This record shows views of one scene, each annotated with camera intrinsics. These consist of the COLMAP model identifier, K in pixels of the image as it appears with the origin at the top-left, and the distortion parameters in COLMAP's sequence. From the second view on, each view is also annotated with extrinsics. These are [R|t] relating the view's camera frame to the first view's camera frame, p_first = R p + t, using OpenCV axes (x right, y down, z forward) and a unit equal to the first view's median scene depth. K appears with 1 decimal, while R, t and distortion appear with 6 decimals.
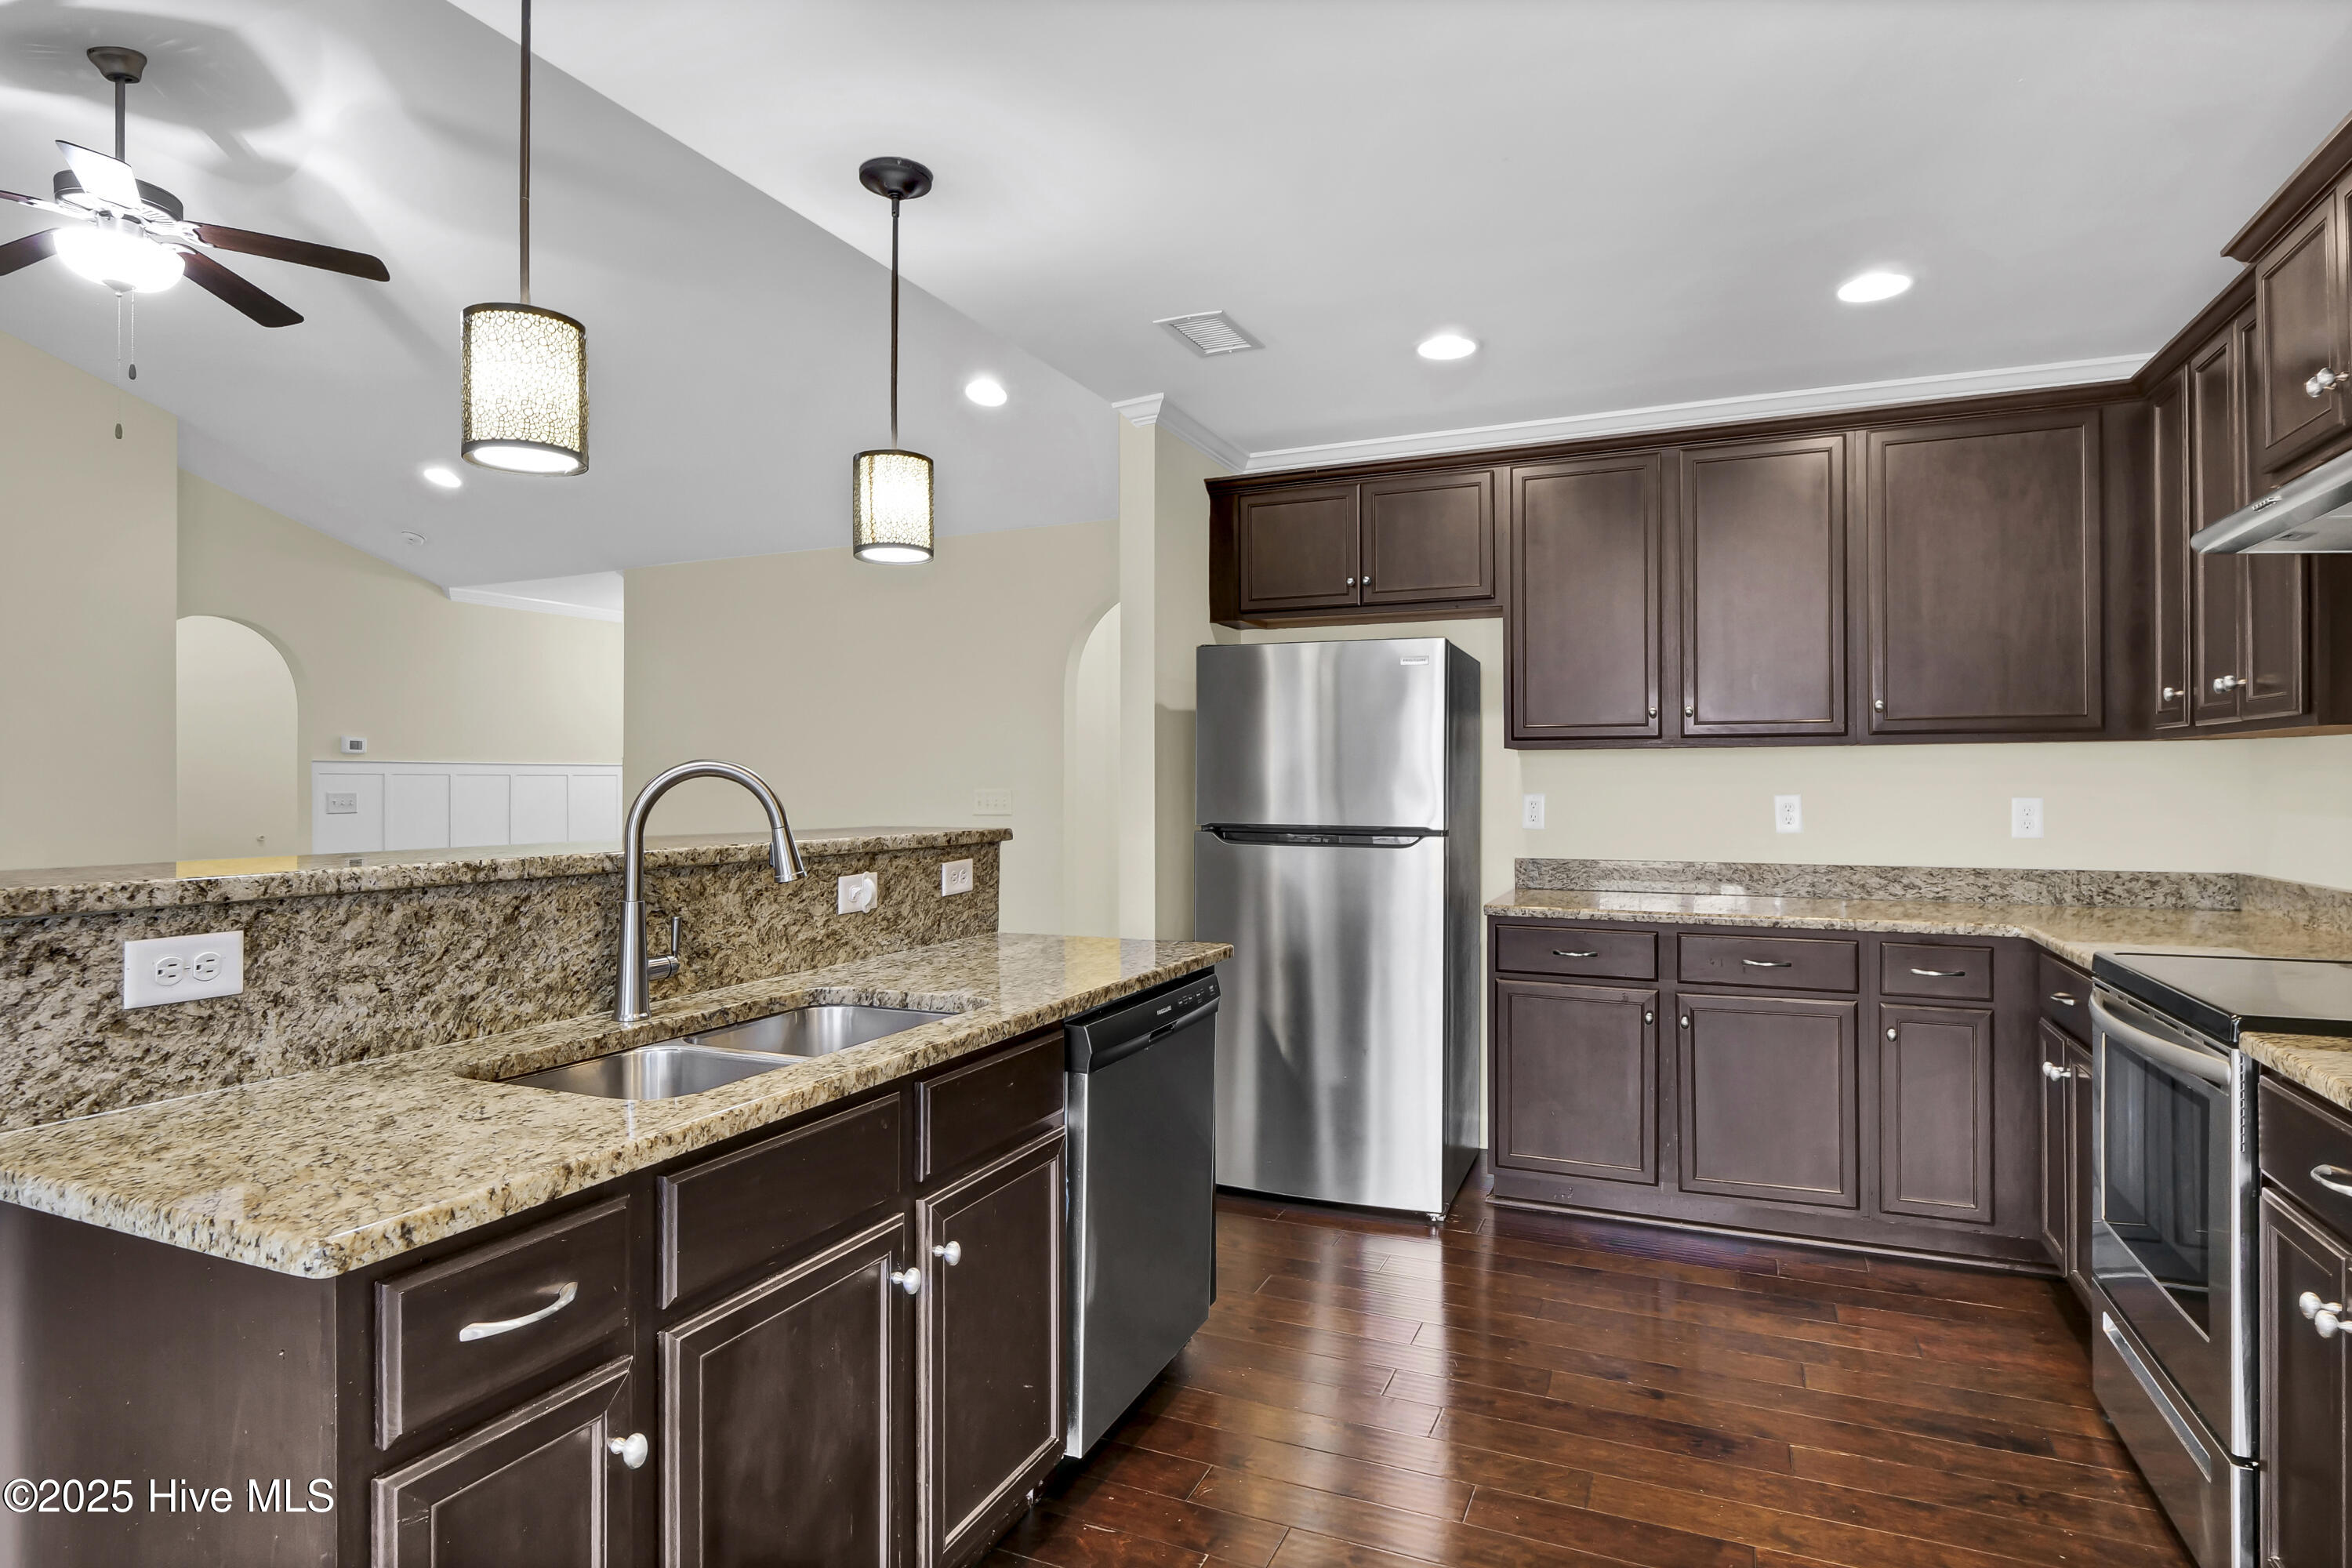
lens RADIAL K [[1265.2, 0, 1182.0], [0, 1265.2, 775.2], [0, 0, 1]] dist [-0.006612, -0.000871]
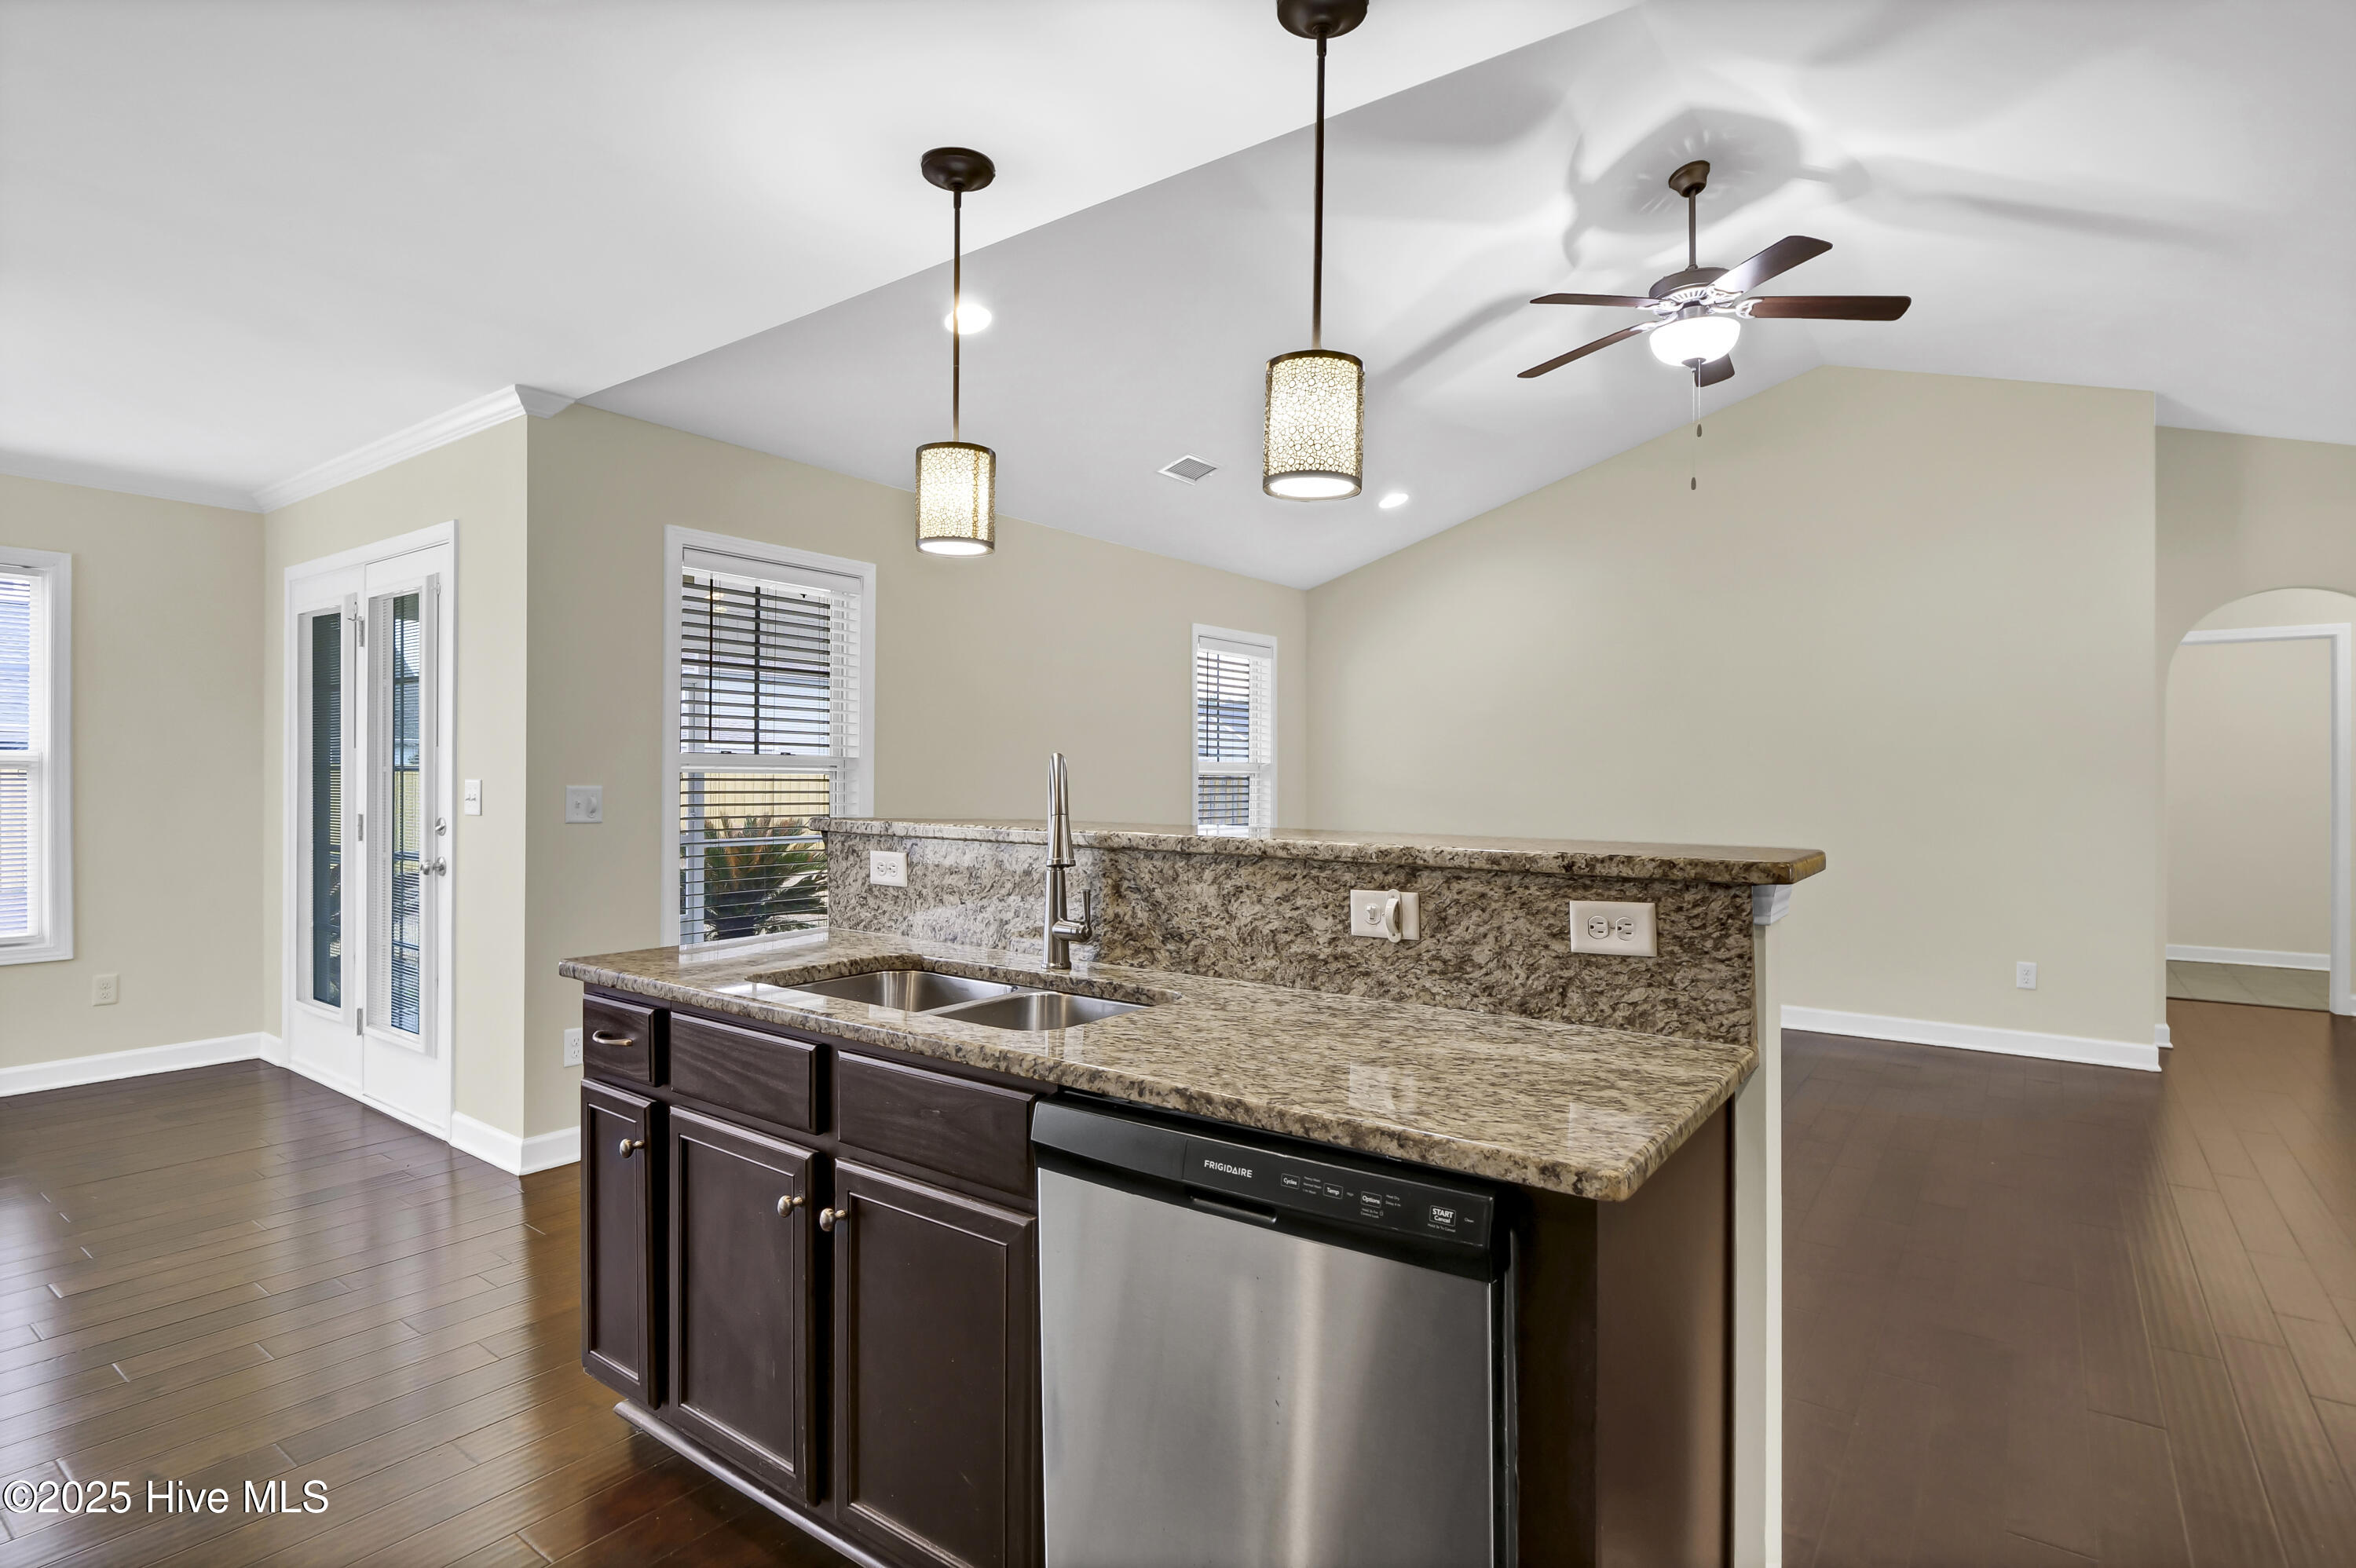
lens RADIAL K [[1169.7, 0, 1178.0], [0, 1169.7, 784.0], [0, 0, 1]] dist [-0.012004, -0.001067]
pose [[-0.219902, 0.009743, -0.975473, 0.501283], [0.001313, 0.999952, 0.009692, 0.004601], [0.975521, 0.000850, -0.219904, 1.075139]]
